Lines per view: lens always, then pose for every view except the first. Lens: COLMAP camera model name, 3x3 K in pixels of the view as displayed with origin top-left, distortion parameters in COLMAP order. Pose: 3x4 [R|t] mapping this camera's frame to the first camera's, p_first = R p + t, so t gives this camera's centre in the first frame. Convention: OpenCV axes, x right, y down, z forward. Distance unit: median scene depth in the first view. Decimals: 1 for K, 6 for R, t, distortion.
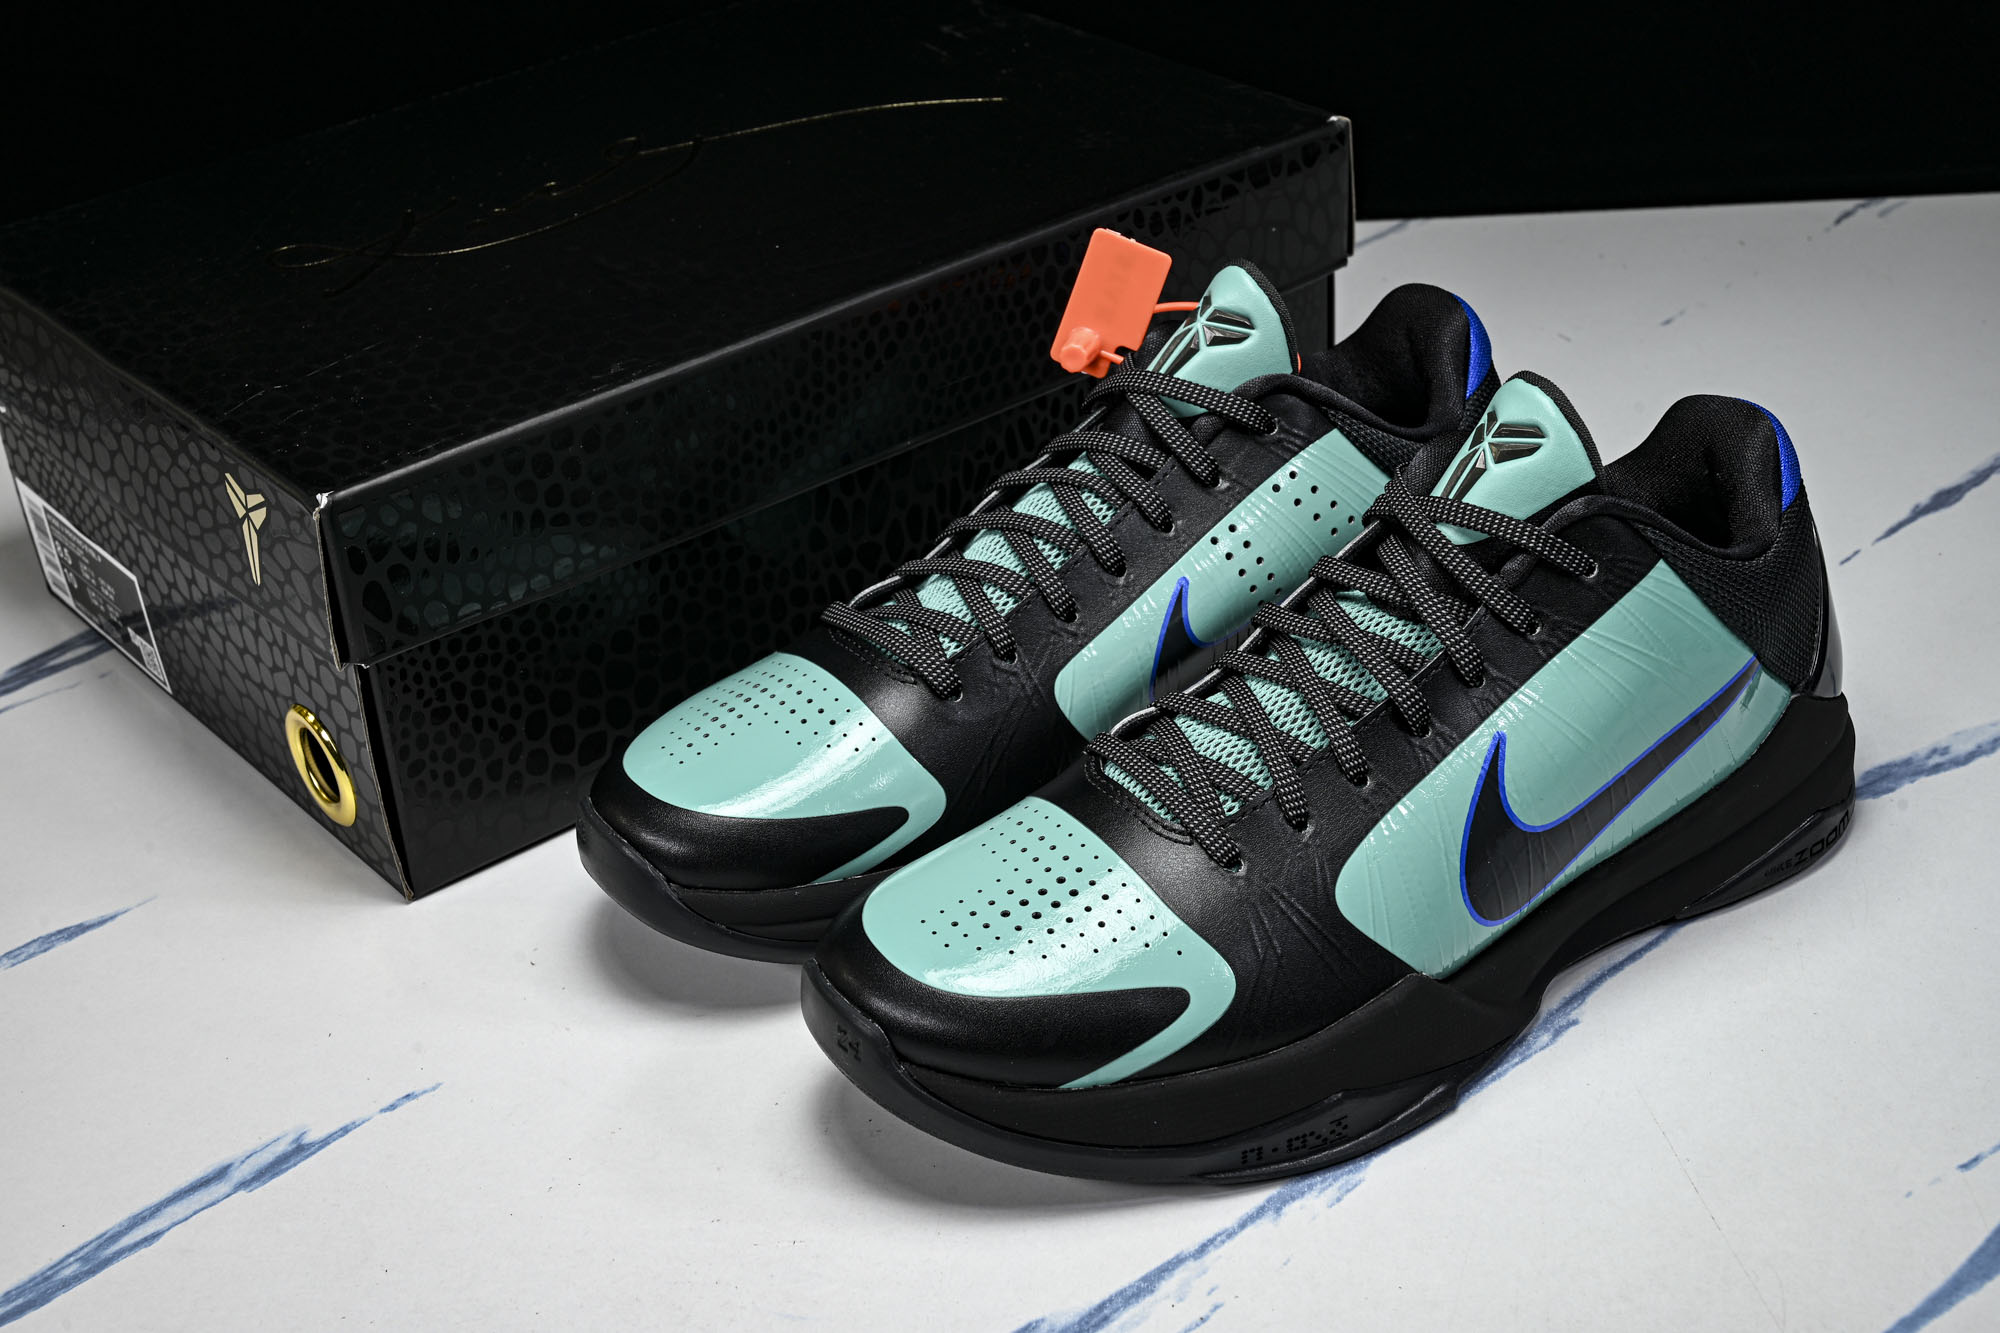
lens RADIAL K [[2796.3, 0, 1000.0], [0, 2796.3, 666.5], [0, 0, 1]] dist [-0.007480, -0.001173]
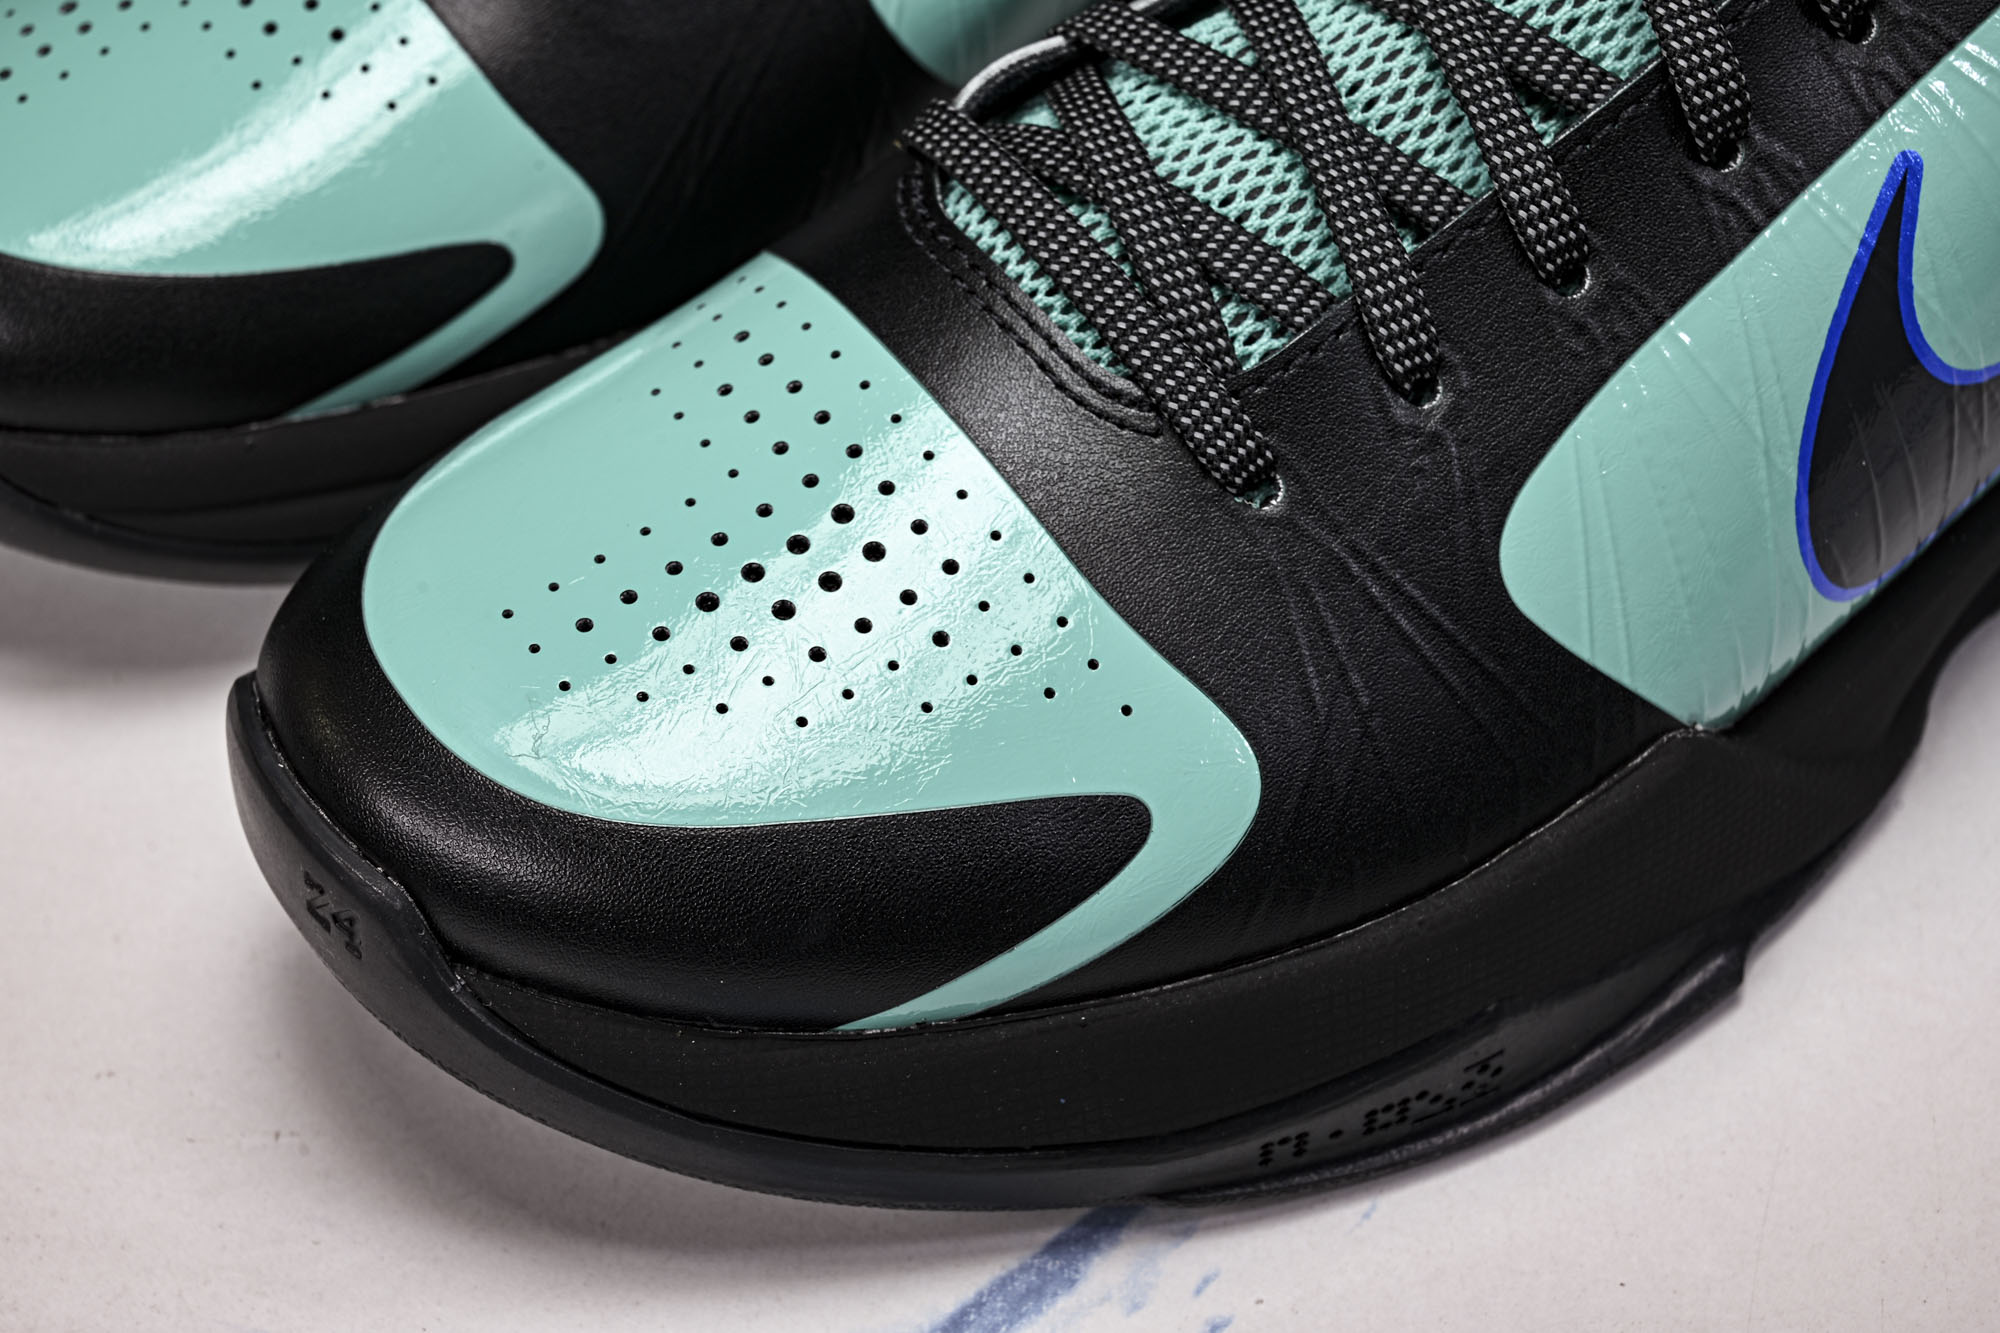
lens RADIAL K [[4043.6, 0, 1000.0], [0, 4043.6, 666.5], [0, 0, 1]] dist [0.143691, -0.376613]
pose [[0.998524, -0.001535, 0.054297, 0.012477], [-0.012144, 0.967989, 0.250701, -0.053243], [-0.052943, -0.250990, 0.966541, 0.412741]]
